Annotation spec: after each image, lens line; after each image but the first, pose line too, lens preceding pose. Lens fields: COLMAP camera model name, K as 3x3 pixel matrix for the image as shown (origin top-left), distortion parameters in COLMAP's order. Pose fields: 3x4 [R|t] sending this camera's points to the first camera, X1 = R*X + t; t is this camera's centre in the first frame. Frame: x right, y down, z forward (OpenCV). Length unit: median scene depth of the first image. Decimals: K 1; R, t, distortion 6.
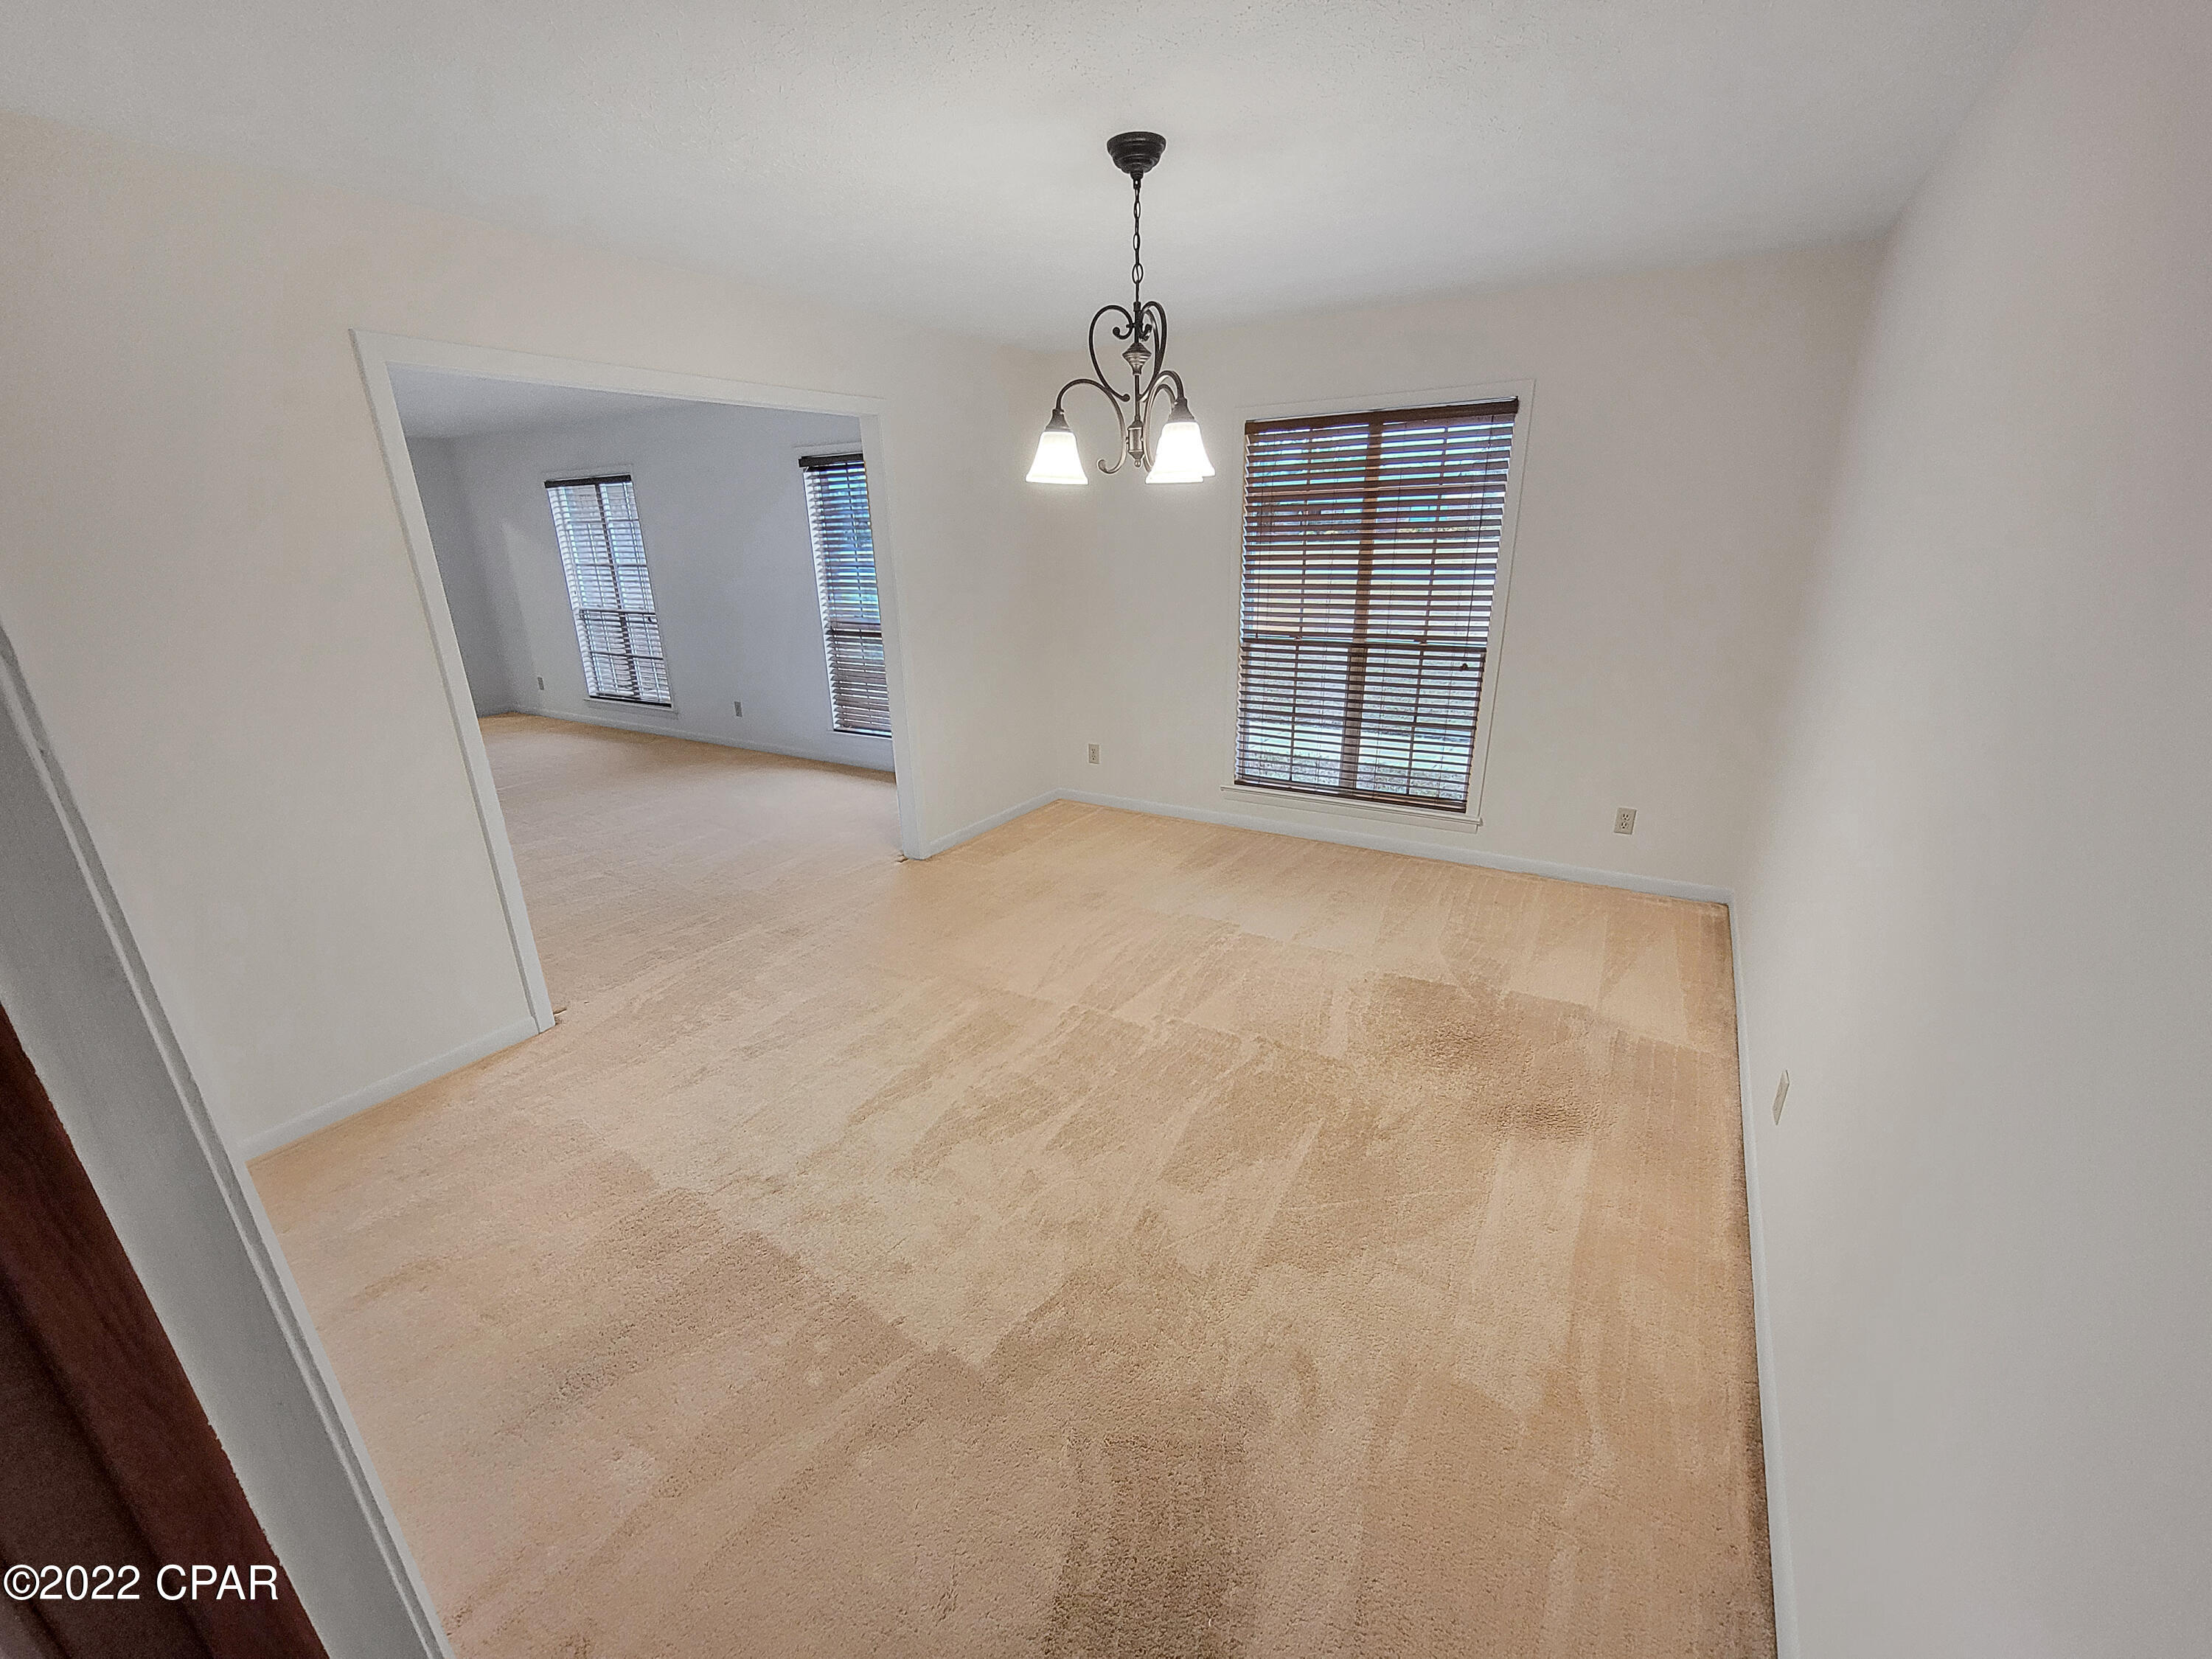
lens RADIAL K [[894.4, 0, 1106.0], [0, 894.4, 829.5], [0, 0, 1]] dist [0.000175, 0.000011]
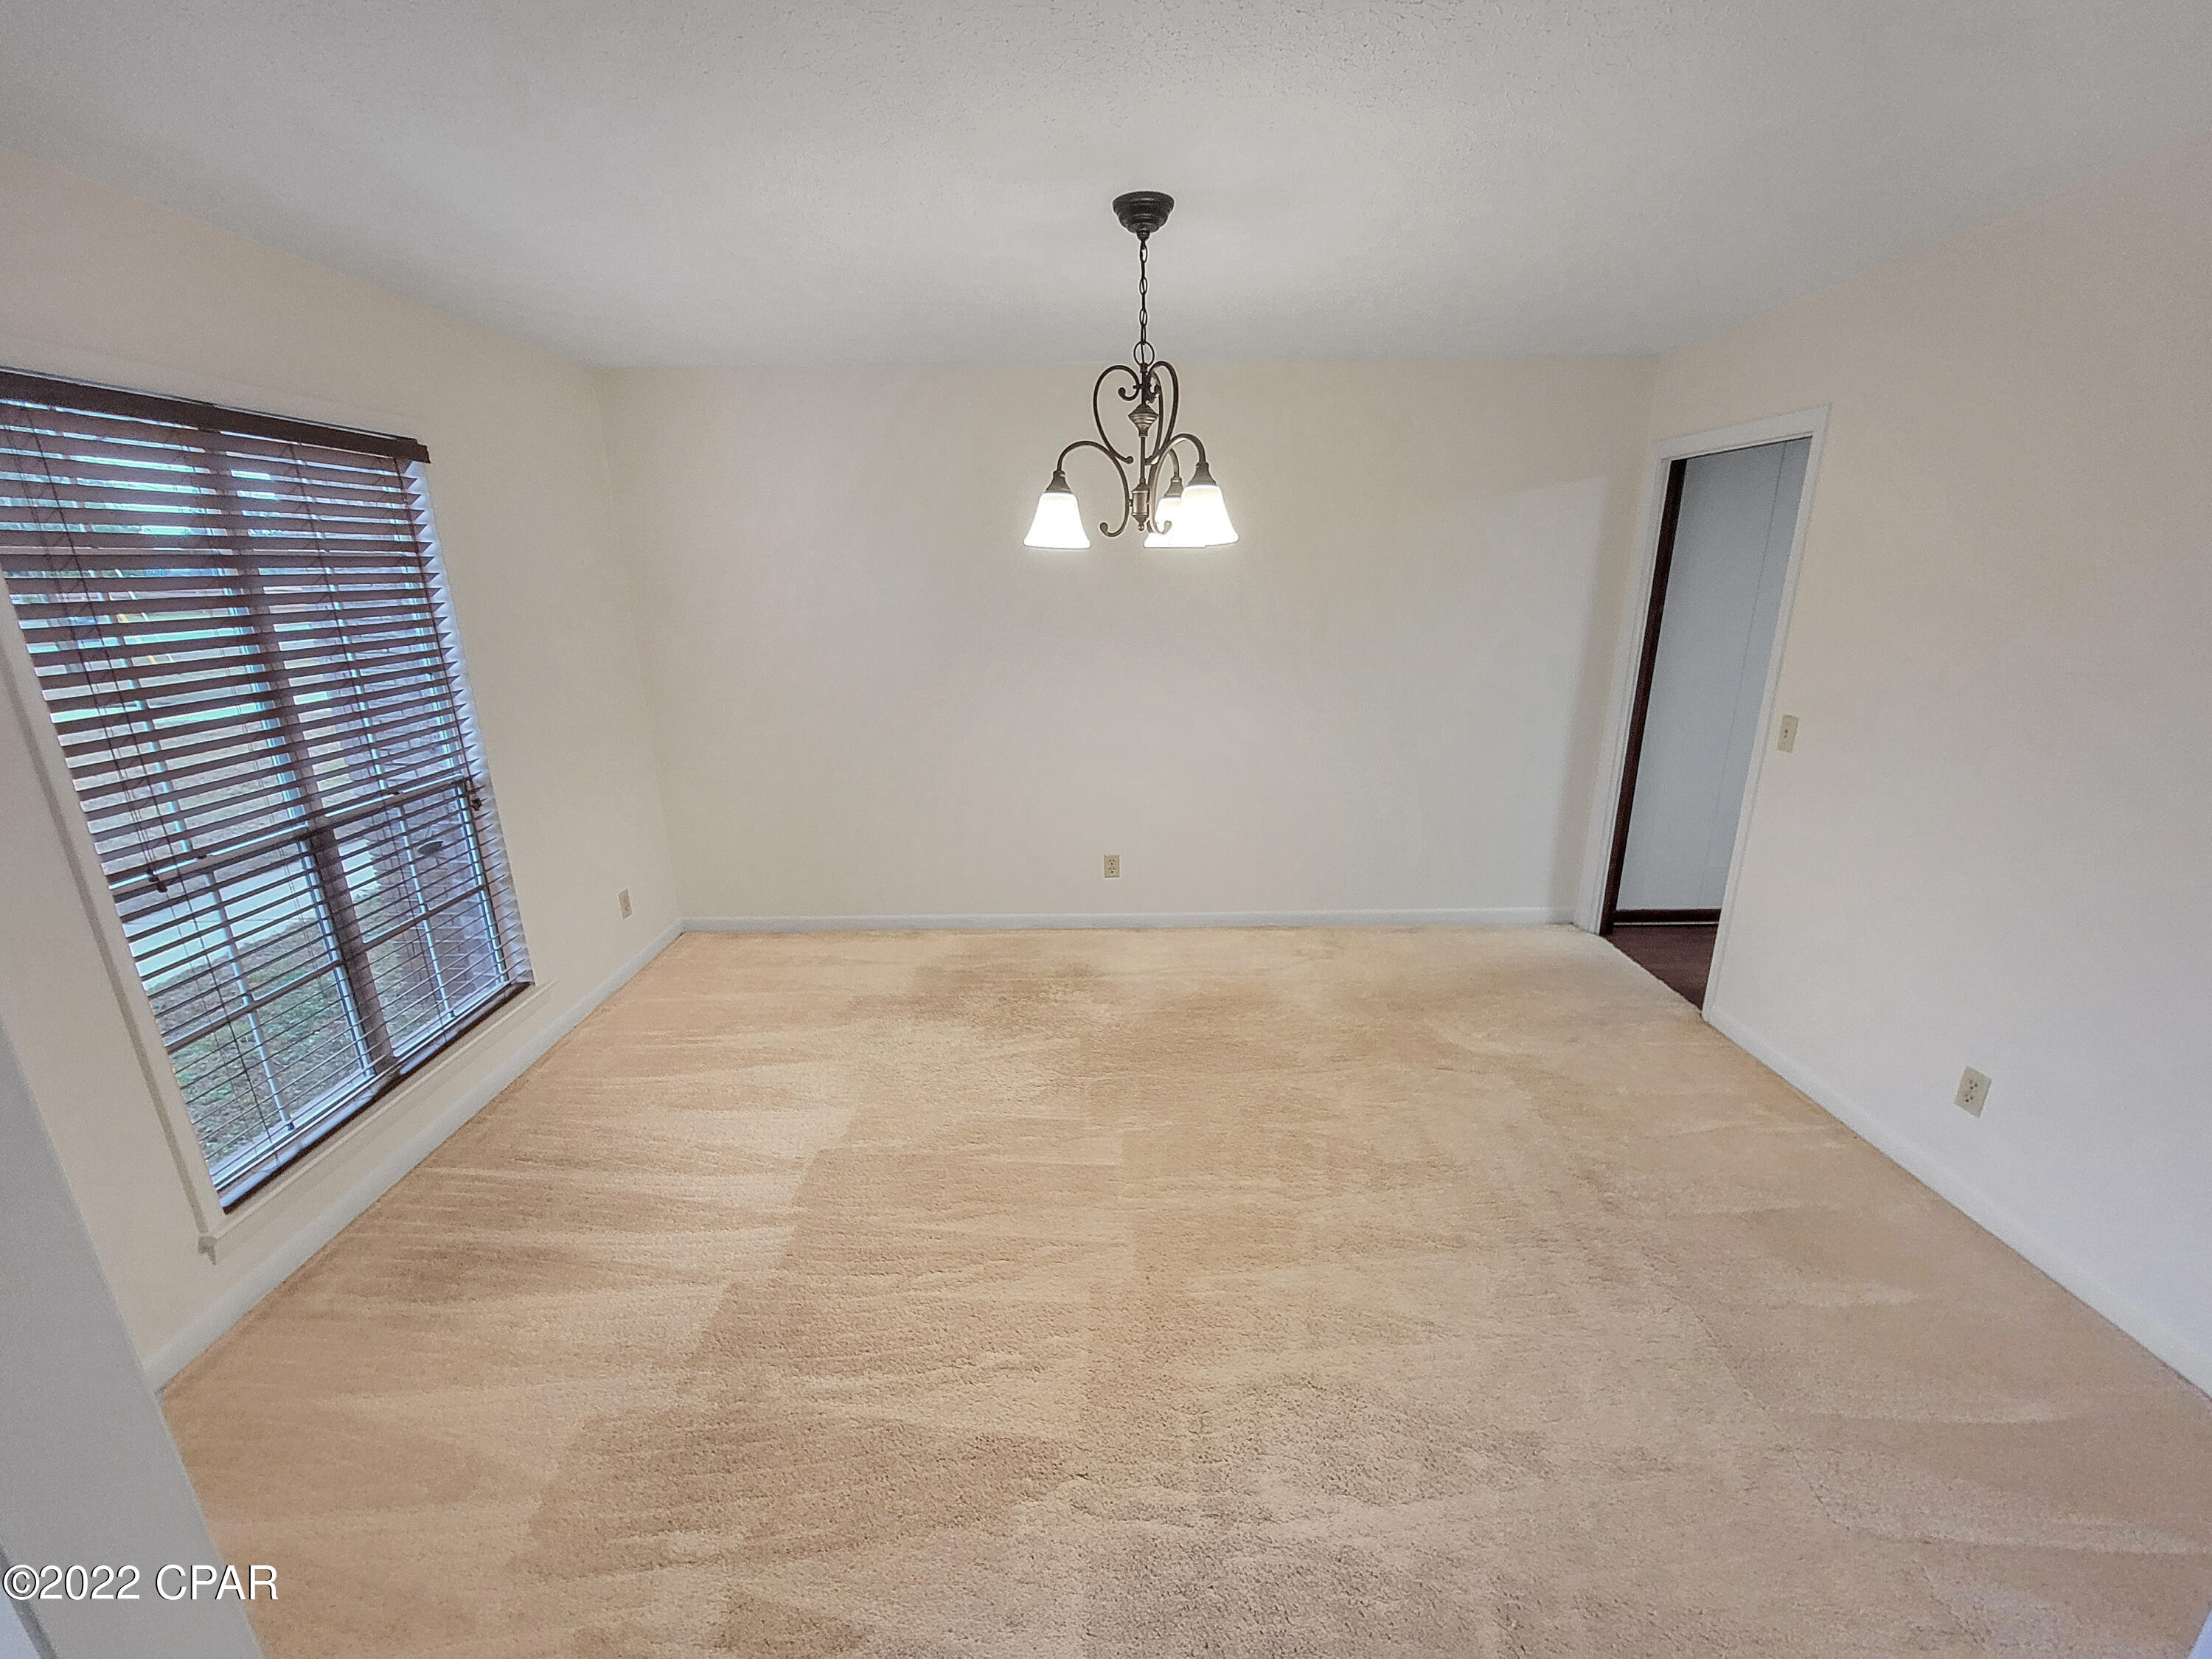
lens RADIAL K [[894.4, 0, 1106.0], [0, 894.4, 829.5], [0, 0, 1]] dist [0.000175, 0.000011]
pose [[-0.509477, -0.216434, 0.832820, -0.690594], [0.304743, 0.859738, 0.409856, -0.460730], [-0.804714, 0.462608, -0.372060, 1.311850]]
